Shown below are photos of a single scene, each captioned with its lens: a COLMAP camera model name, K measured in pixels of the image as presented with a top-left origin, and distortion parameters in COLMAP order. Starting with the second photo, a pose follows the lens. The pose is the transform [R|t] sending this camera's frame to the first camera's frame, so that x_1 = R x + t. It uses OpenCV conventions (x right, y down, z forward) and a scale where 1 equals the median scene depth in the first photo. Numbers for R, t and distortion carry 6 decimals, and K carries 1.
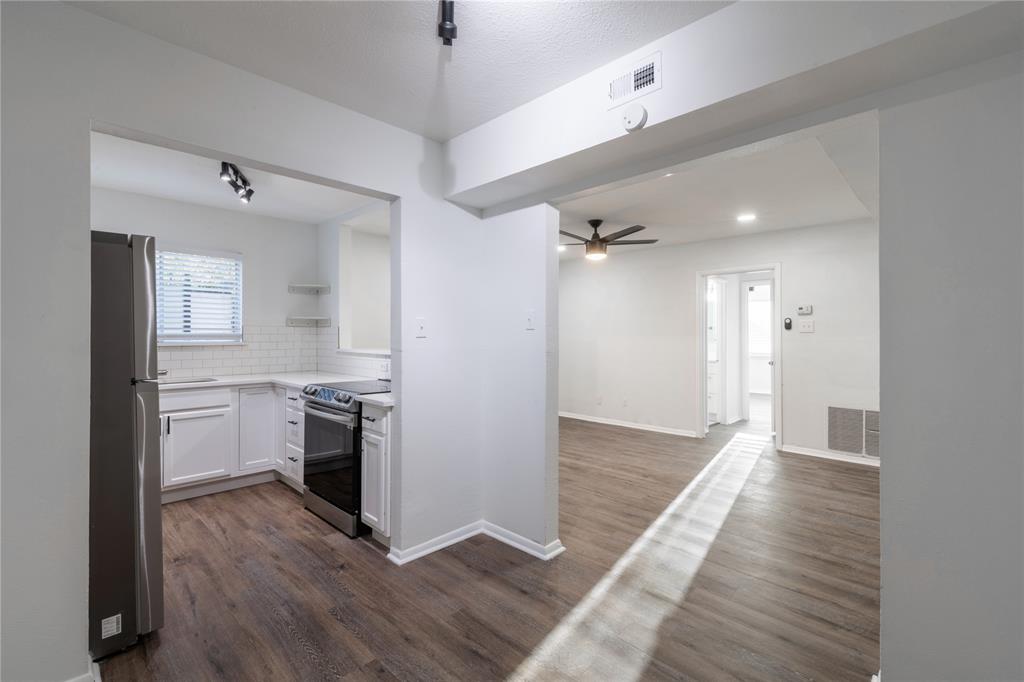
lens RADIAL K [[451.4, 0, 516.3], [0, 451.4, 331.7], [0, 0, 1]] dist [0.013254, -0.000028]
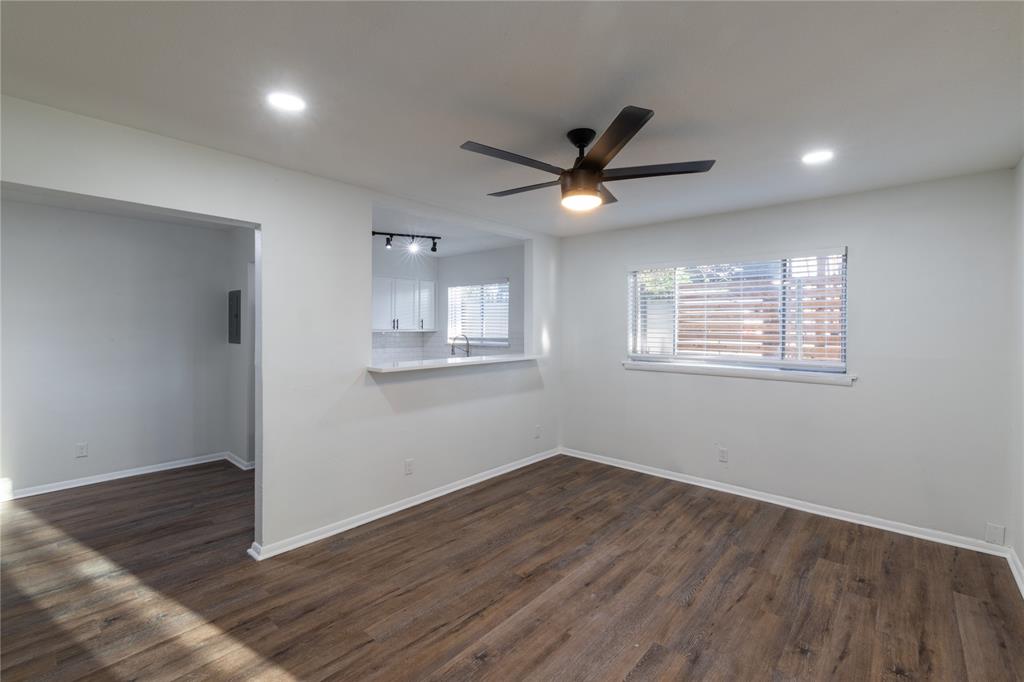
lens RADIAL K [[448.8, 0, 519.6], [0, 448.8, 326.0], [0, 0, 1]] dist [0.005222, -0.000041]
pose [[0.052485, -0.004169, -0.998613, 0.694073], [0.002425, 0.999989, -0.004047, -0.025306], [0.998619, -0.002209, 0.052495, 0.923666]]
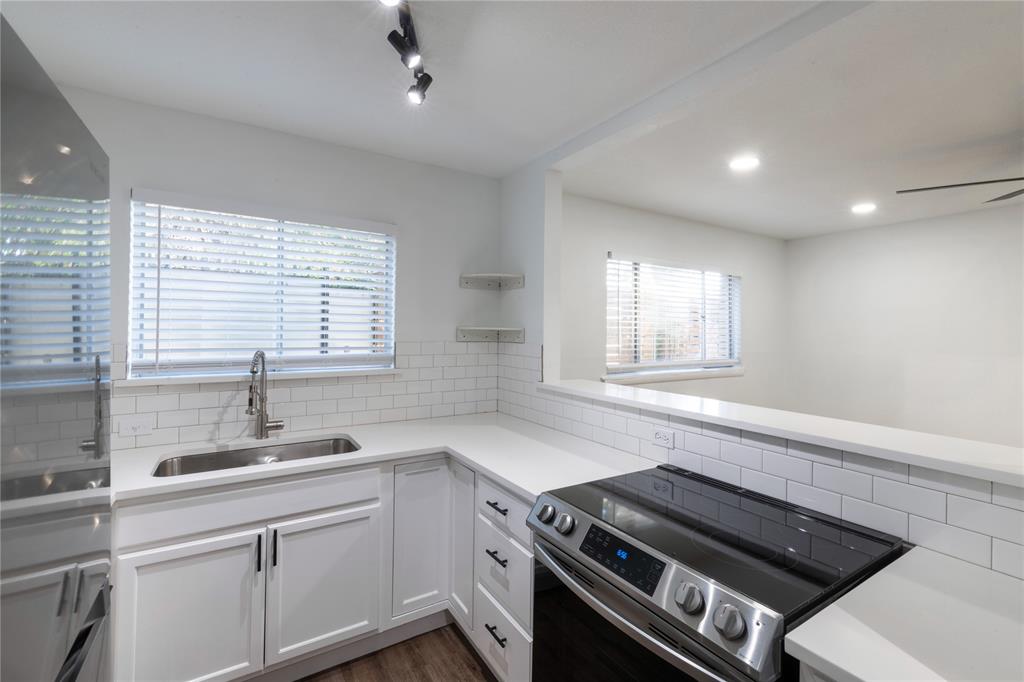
lens RADIAL K [[443.7, 0, 511.4], [0, 443.7, 320.2], [0, 0, 1]] dist [-0.000697, 0.000017]
pose [[0.970537, 0.007634, -0.240829, -0.285249], [-0.011192, 0.999847, -0.013410, -0.033629], [0.240690, 0.015710, 0.970475, 0.423552]]
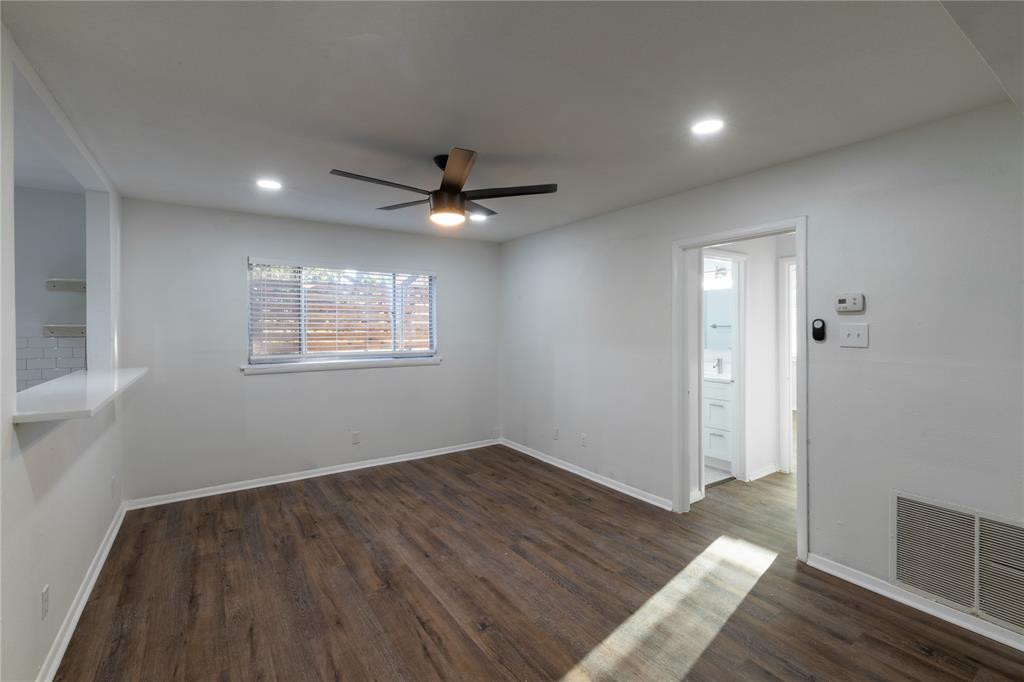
lens RADIAL K [[448.8, 0, 519.6], [0, 448.8, 326.0], [0, 0, 1]] dist [0.005222, -0.000041]
pose [[0.981724, -0.004287, -0.190262, 0.388542], [0.005438, 0.999970, 0.005527, -0.029387], [0.190233, -0.006460, 0.981718, 0.451264]]
